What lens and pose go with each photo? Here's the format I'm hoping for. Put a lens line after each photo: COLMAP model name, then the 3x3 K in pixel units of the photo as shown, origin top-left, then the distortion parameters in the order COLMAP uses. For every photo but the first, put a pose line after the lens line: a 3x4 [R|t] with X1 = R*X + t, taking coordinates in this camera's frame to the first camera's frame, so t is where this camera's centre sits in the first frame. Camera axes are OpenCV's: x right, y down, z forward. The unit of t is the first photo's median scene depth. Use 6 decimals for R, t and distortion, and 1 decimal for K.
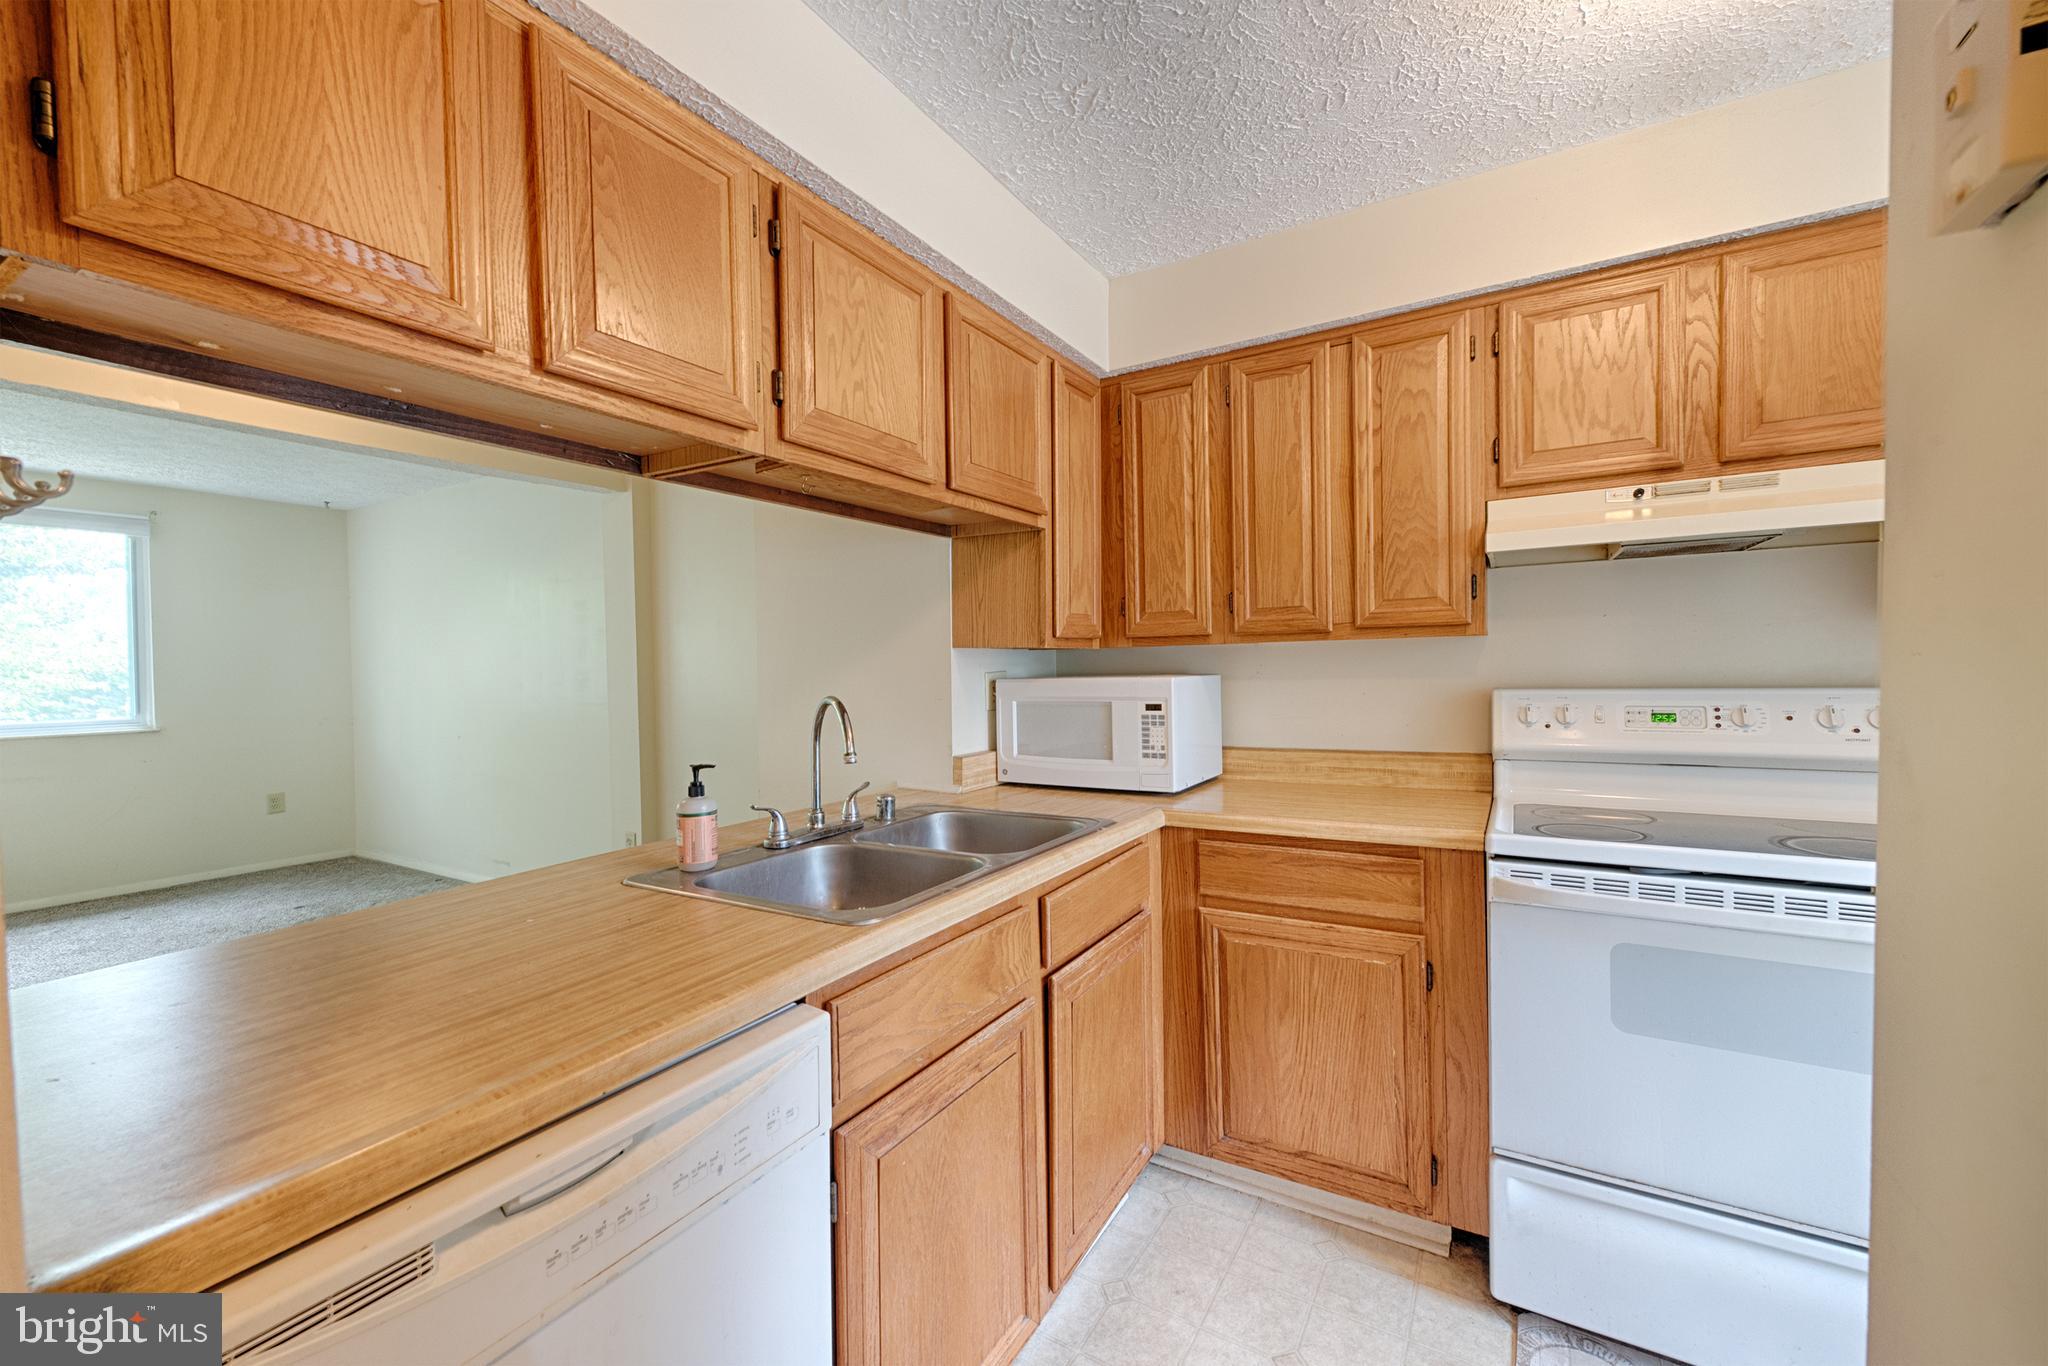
lens RADIAL K [[822.5, 0, 1030.3], [0, 822.5, 684.7], [0, 0, 1]] dist [0.000974, -0.000310]
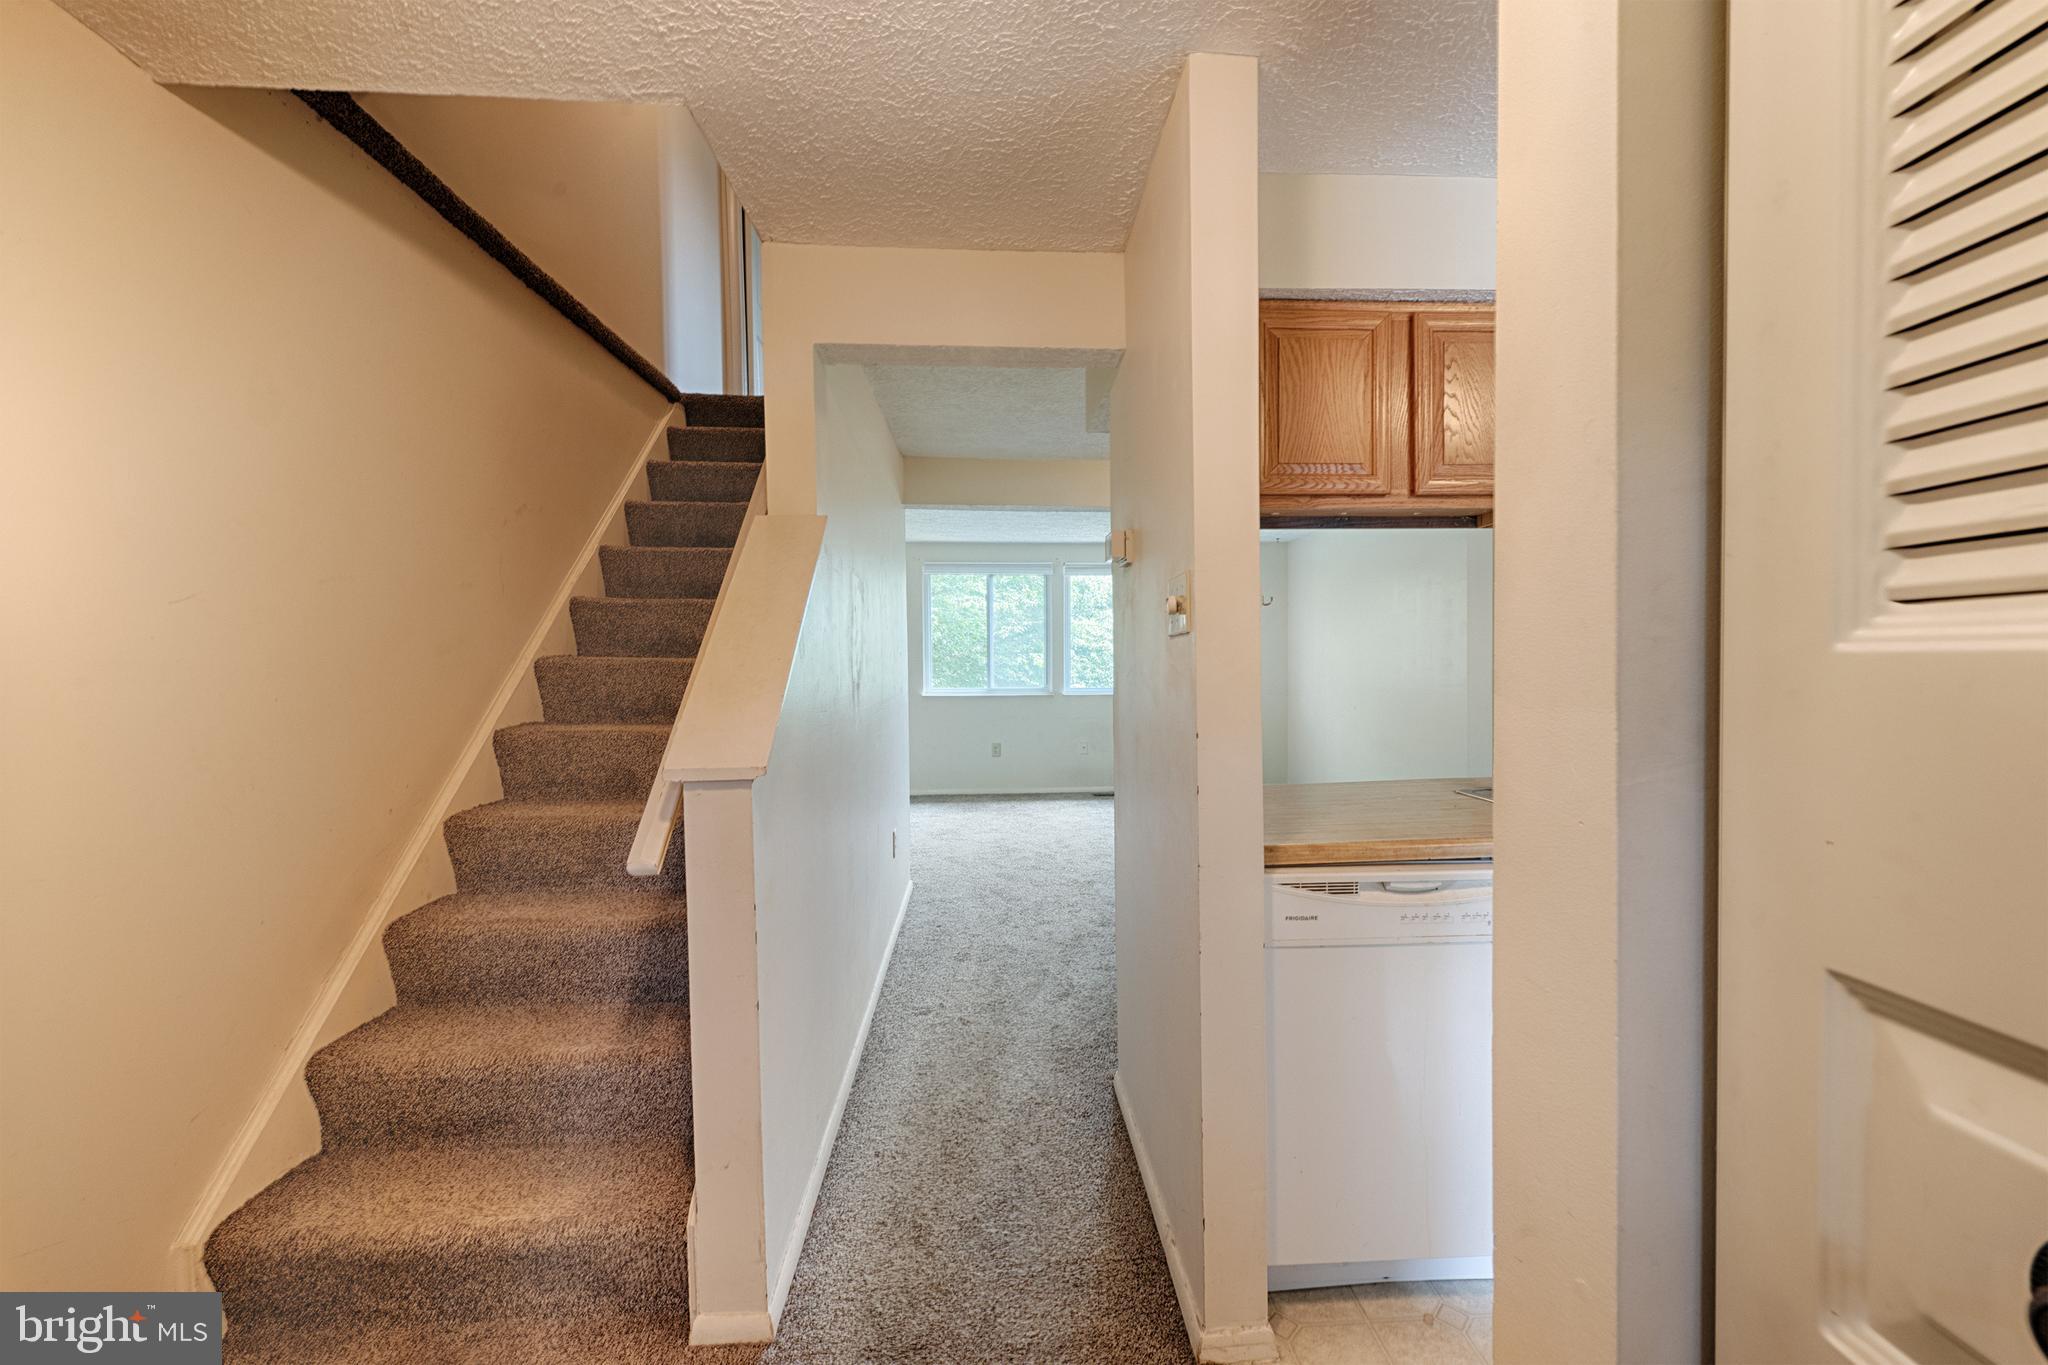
lens RADIAL K [[822.5, 0, 1030.3], [0, 822.5, 684.2], [0, 0, 1]] dist [0.000974, -0.000310]
pose [[0.560346, 0.030480, -0.827698, 0.261053], [-0.019464, 0.999531, 0.023631, 0.009244], [0.828030, 0.002869, 0.560677, -0.418850]]
